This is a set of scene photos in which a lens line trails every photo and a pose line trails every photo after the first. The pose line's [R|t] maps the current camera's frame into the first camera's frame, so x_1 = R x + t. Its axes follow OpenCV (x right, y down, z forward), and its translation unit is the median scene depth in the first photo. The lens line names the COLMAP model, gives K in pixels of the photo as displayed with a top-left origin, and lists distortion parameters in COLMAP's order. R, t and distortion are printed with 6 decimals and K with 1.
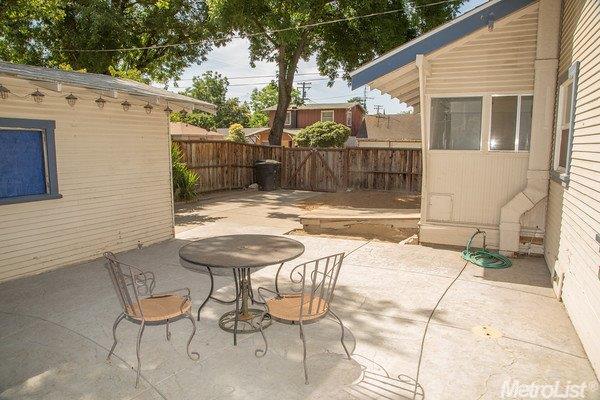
lens RADIAL K [[390.6, 0, 300.0], [0, 390.6, 200.0], [0, 0, 1]] dist [-0.011313, -0.000323]
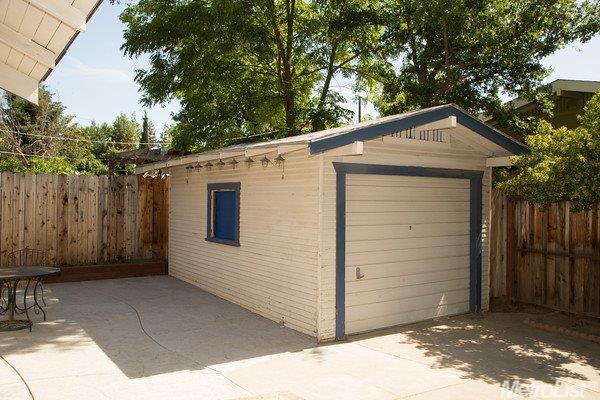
lens RADIAL K [[533.2, 0, 300.0], [0, 533.2, 200.0], [0, 0, 1]] dist [0.000261, -0.000029]
pose [[-0.520851, 0.001422, -0.853646, 0.676334], [-0.126087, 0.988902, 0.078579, -0.298729], [0.844285, 0.148562, -0.514891, 1.988501]]
